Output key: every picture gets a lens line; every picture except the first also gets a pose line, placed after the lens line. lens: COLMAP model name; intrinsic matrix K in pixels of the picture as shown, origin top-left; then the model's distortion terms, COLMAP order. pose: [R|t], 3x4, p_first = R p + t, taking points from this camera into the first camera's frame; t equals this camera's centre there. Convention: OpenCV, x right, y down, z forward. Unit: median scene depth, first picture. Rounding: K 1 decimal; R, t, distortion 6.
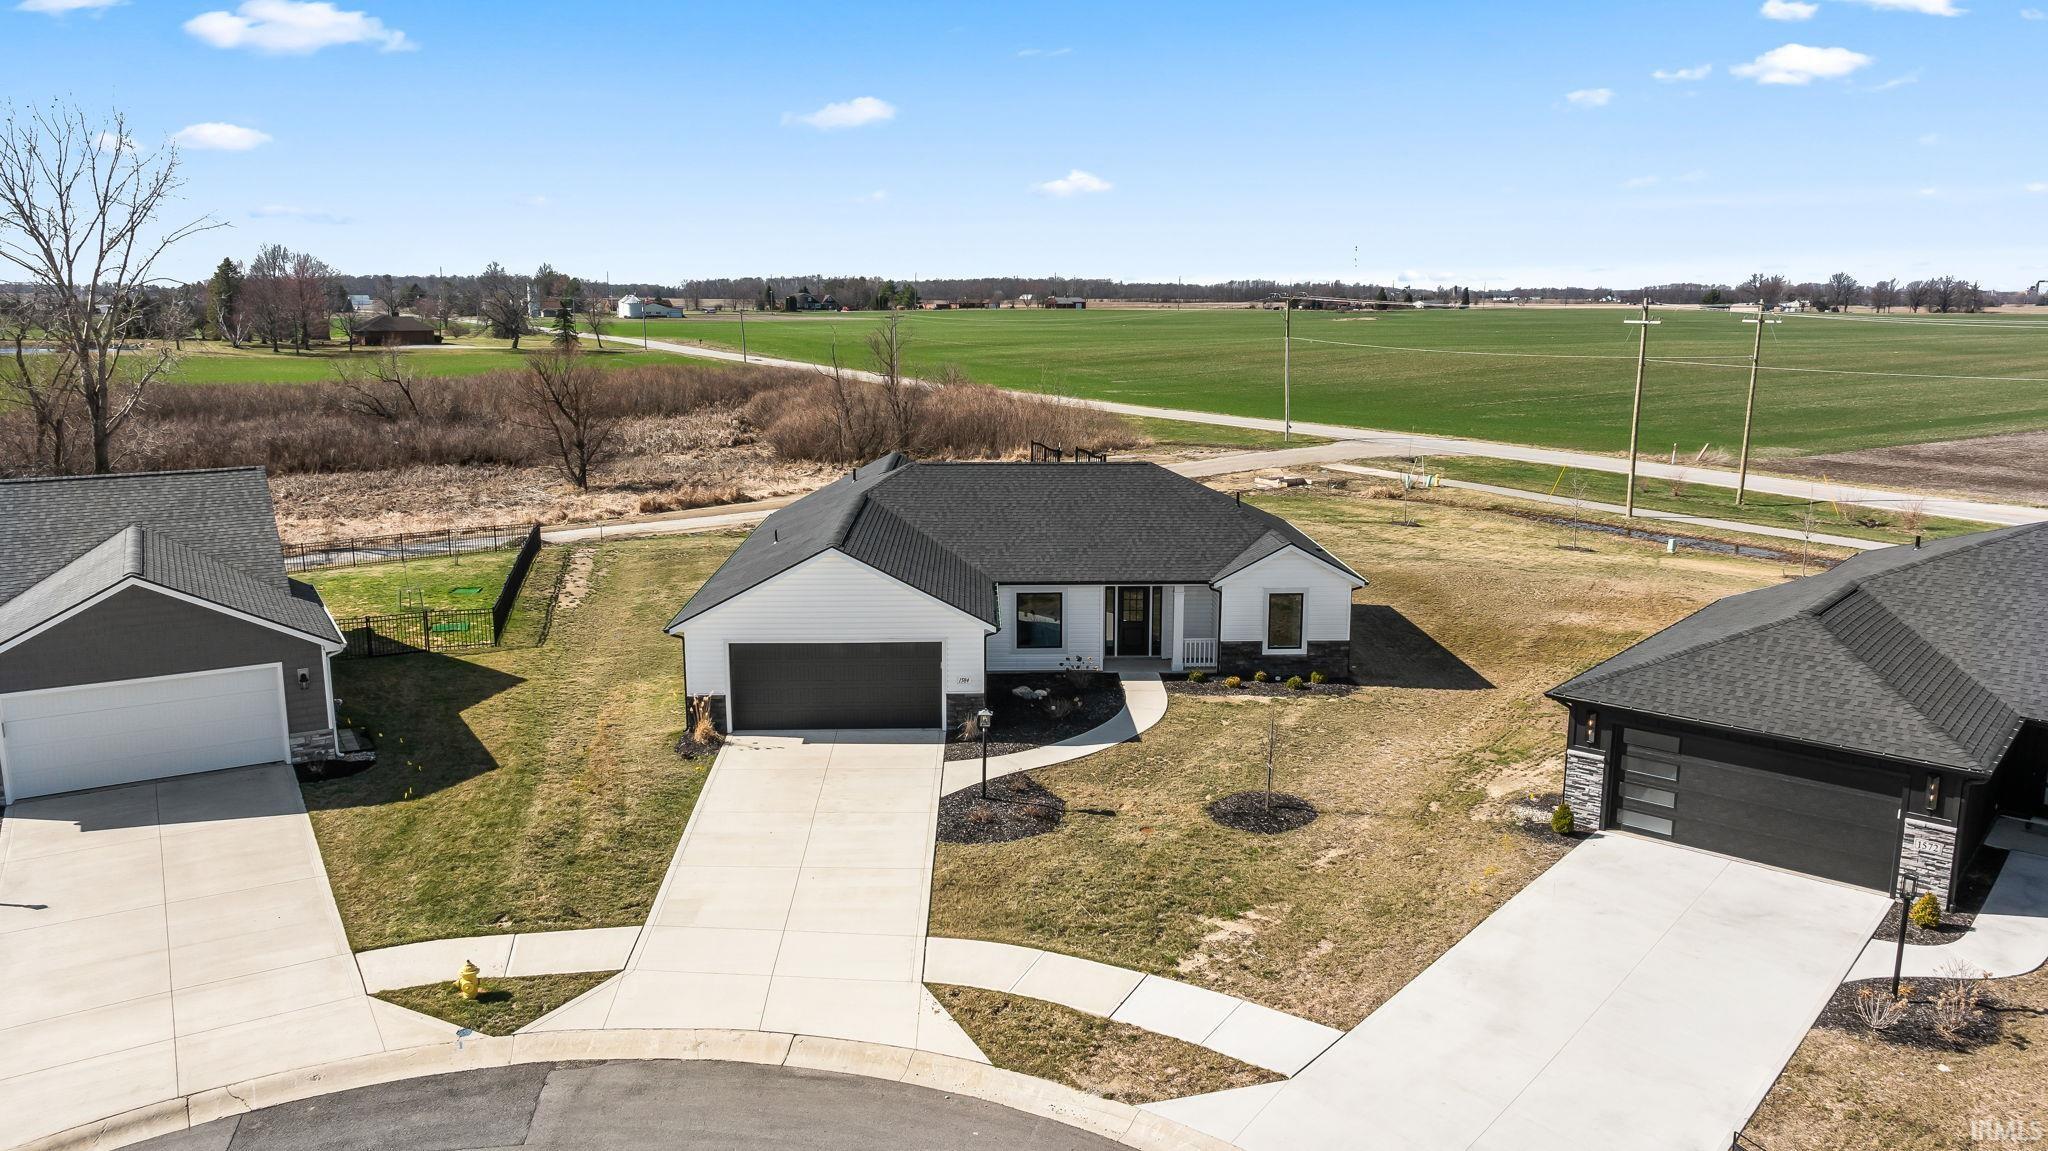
lens RADIAL K [[1431.3, 0, 1020.8], [0, 1431.3, 538.0], [0, 0, 1]] dist [-0.028340, 0.011404]
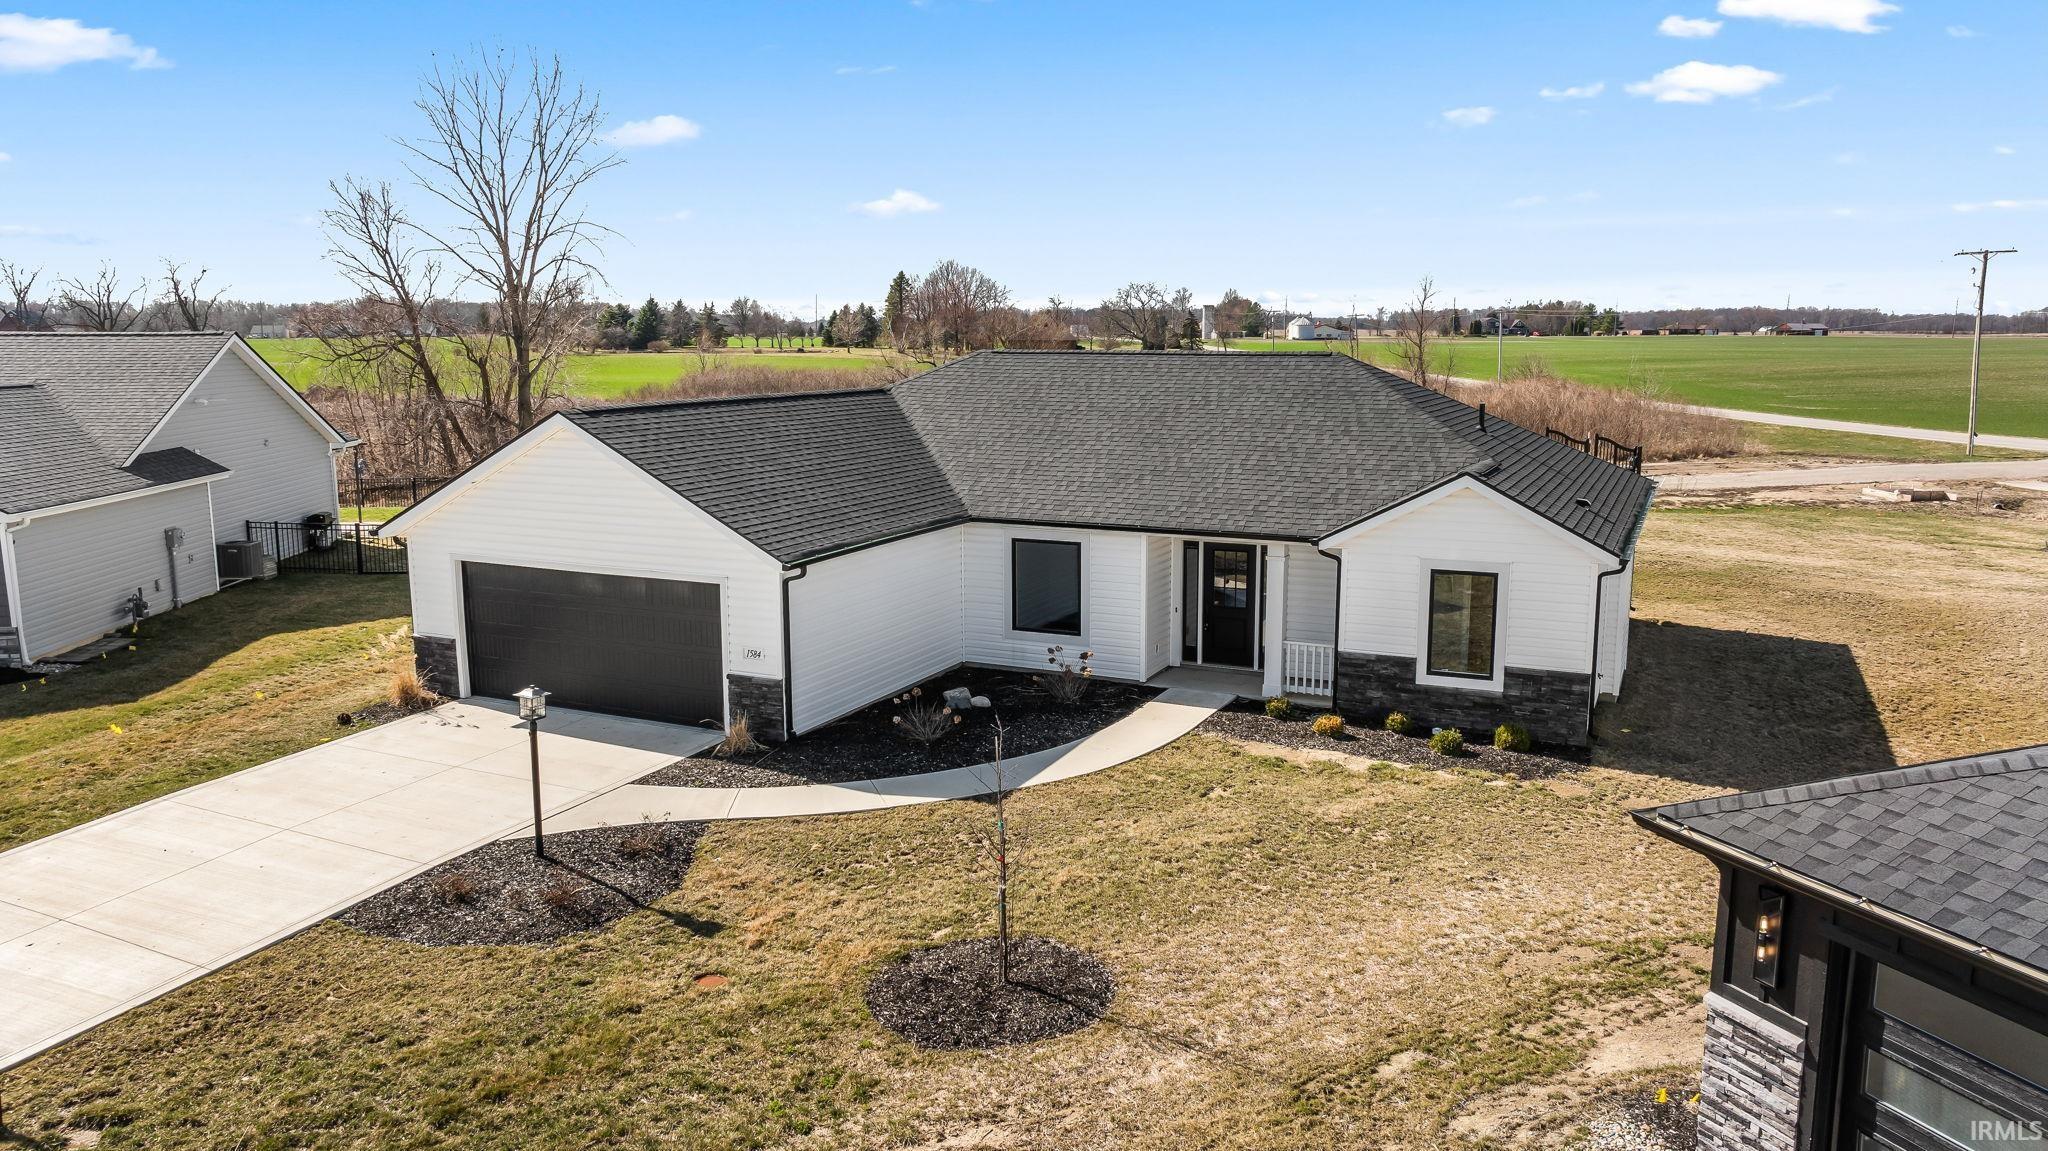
lens RADIAL K [[1431.3, 0, 1052.3], [0, 1431.3, 535.3], [0, 0, 1]] dist [-0.028340, 0.011404]
pose [[0.892851, 0.062285, -0.446024, 0.329346], [-0.074248, 0.997196, -0.009378, 0.048225], [0.444189, 0.041490, 0.894972, 0.536222]]
